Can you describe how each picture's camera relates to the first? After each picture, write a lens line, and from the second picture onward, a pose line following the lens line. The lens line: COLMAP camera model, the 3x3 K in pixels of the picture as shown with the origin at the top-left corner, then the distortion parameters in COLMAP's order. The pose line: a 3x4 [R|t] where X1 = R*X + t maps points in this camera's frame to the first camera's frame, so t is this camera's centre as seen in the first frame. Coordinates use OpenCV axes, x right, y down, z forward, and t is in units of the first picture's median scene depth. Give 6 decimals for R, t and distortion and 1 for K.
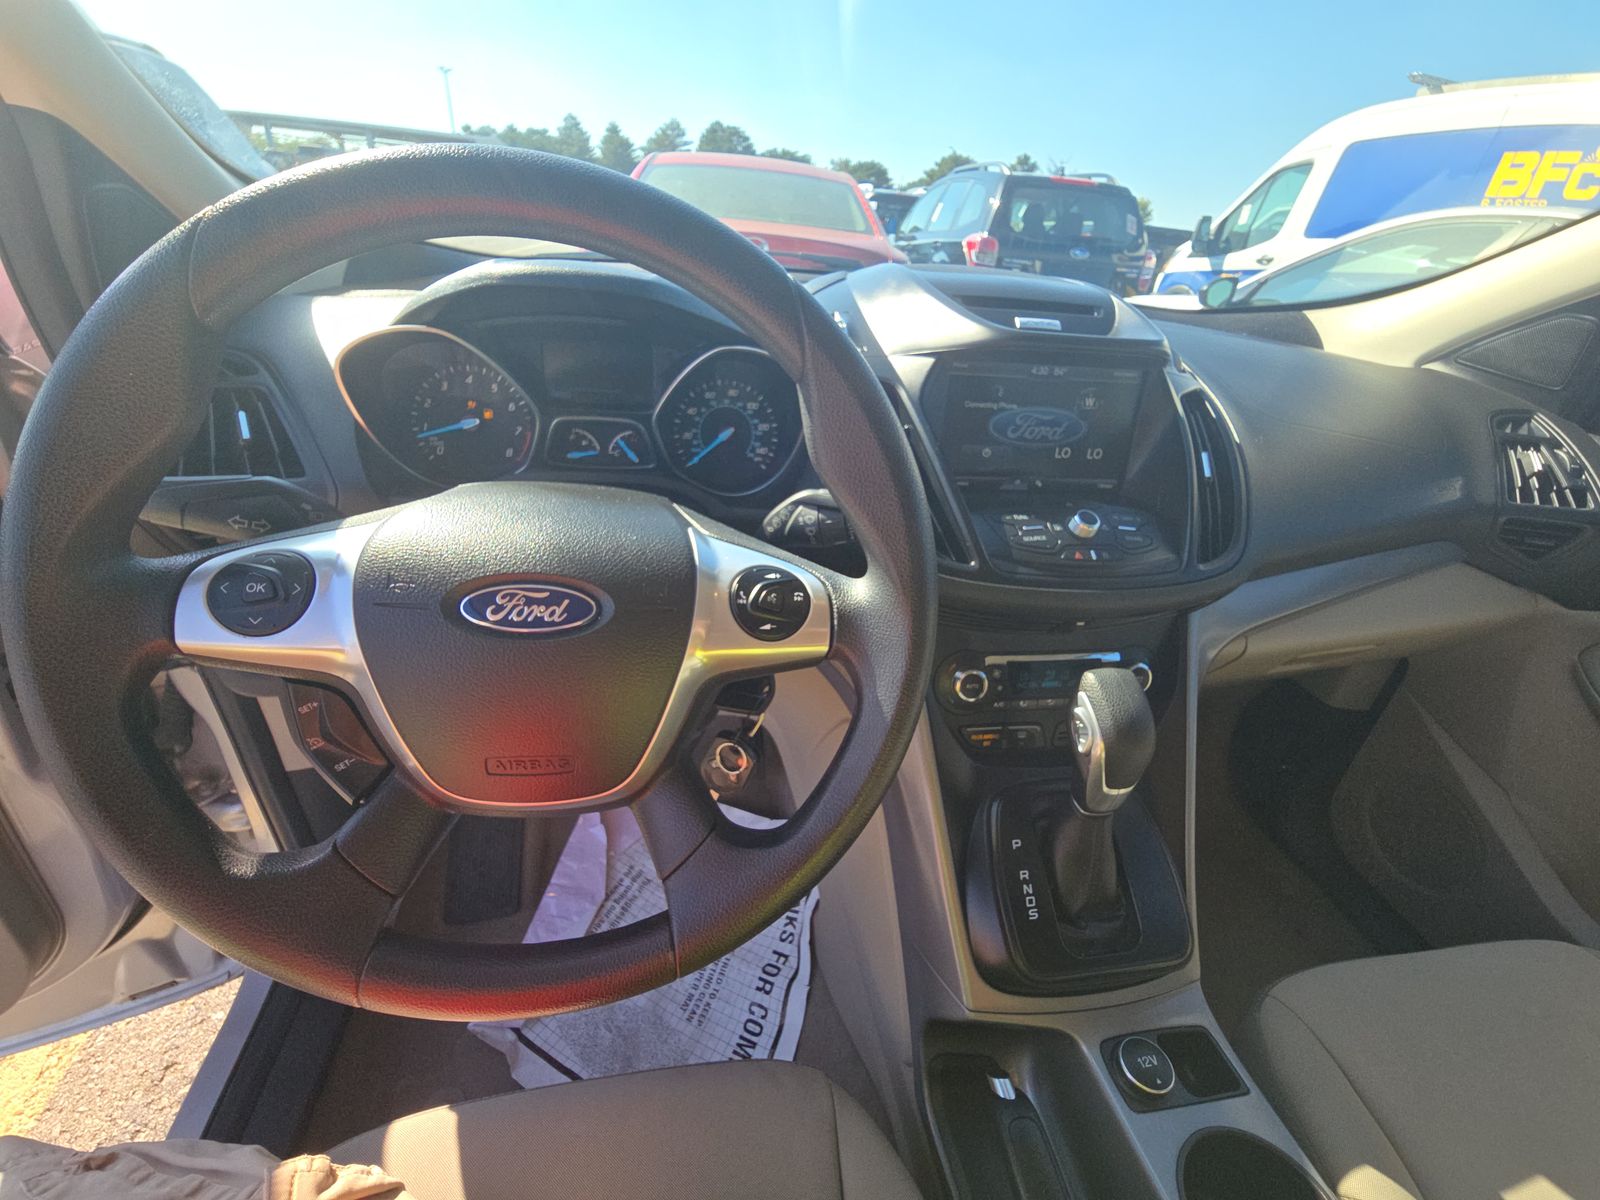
lens RADIAL K [[650.1, 0, 802.7], [0, 650.1, 607.5], [0, 0, 1]] dist [-0.000298, -0.000172]
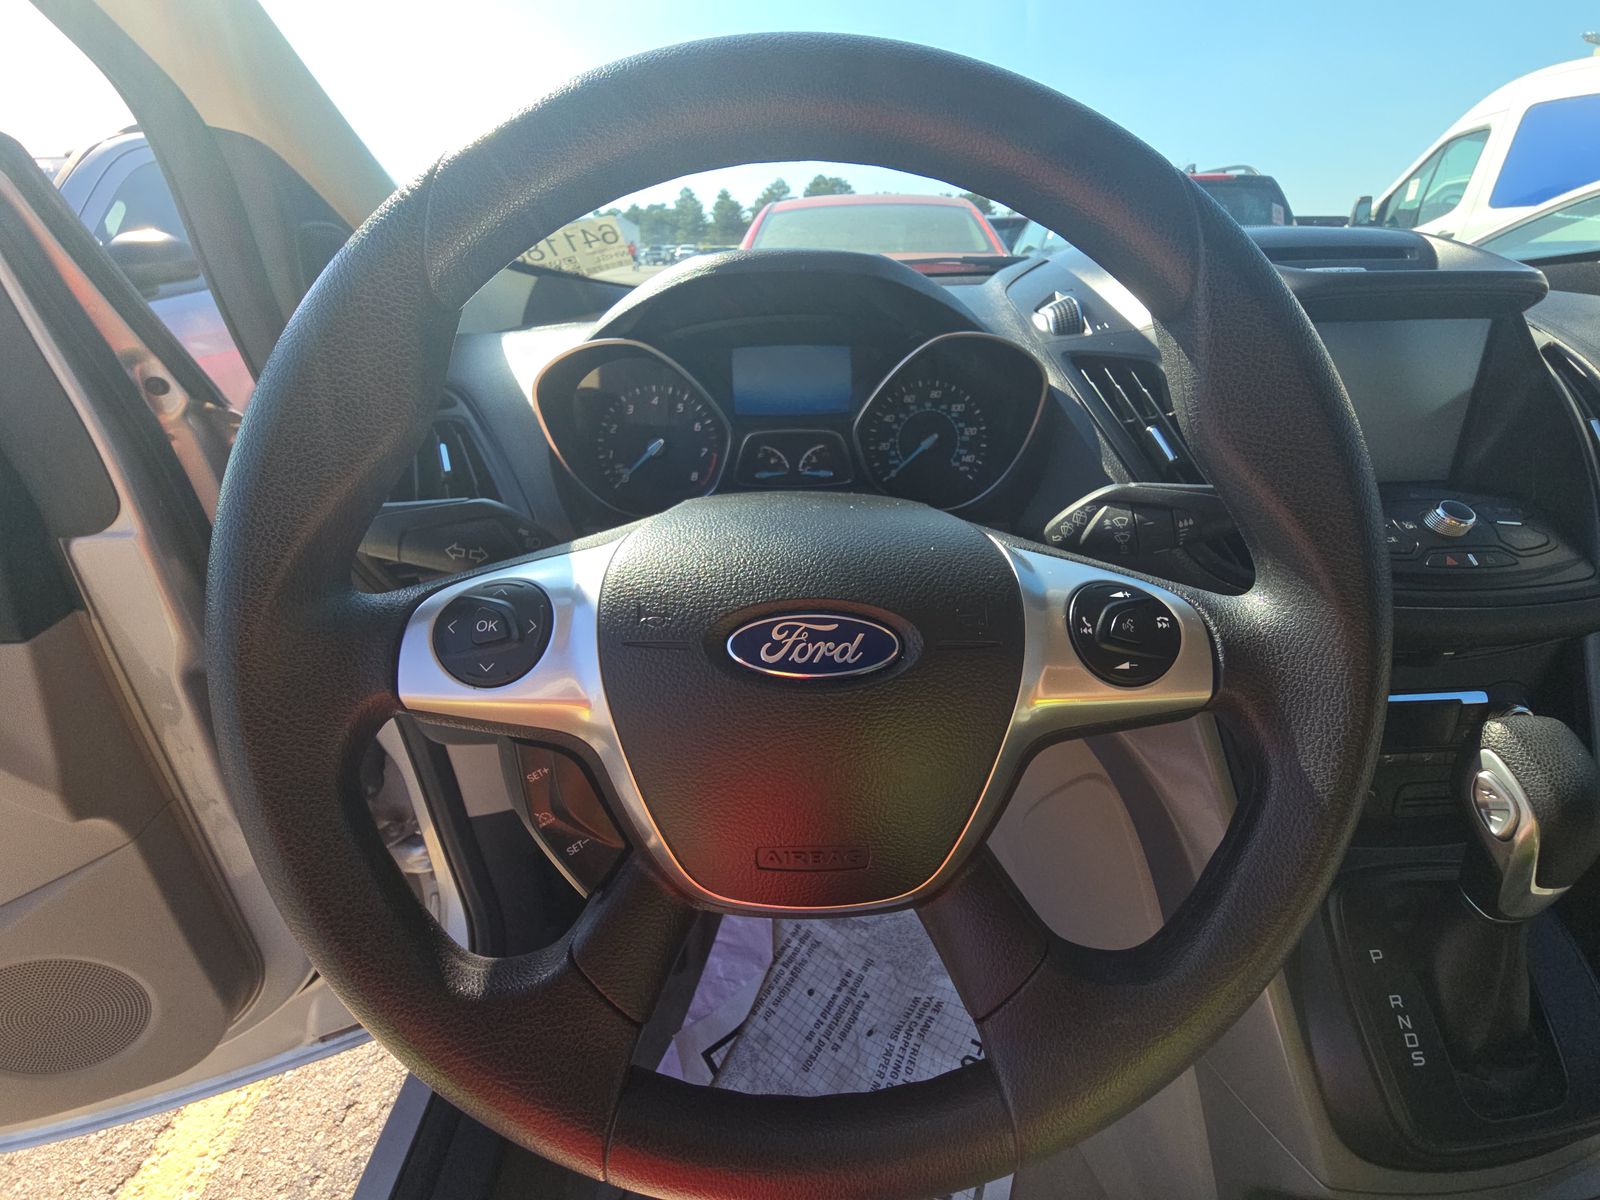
lens RADIAL K [[650.6, 0, 803.5], [0, 650.6, 608.6], [0, 0, 1]] dist [0.001824, -0.004026]
pose [[0.985348, -0.026932, -0.168418, -0.174367], [0.018580, 0.998527, -0.050972, -0.001952], [0.169543, 0.047096, 0.984397, 0.150033]]
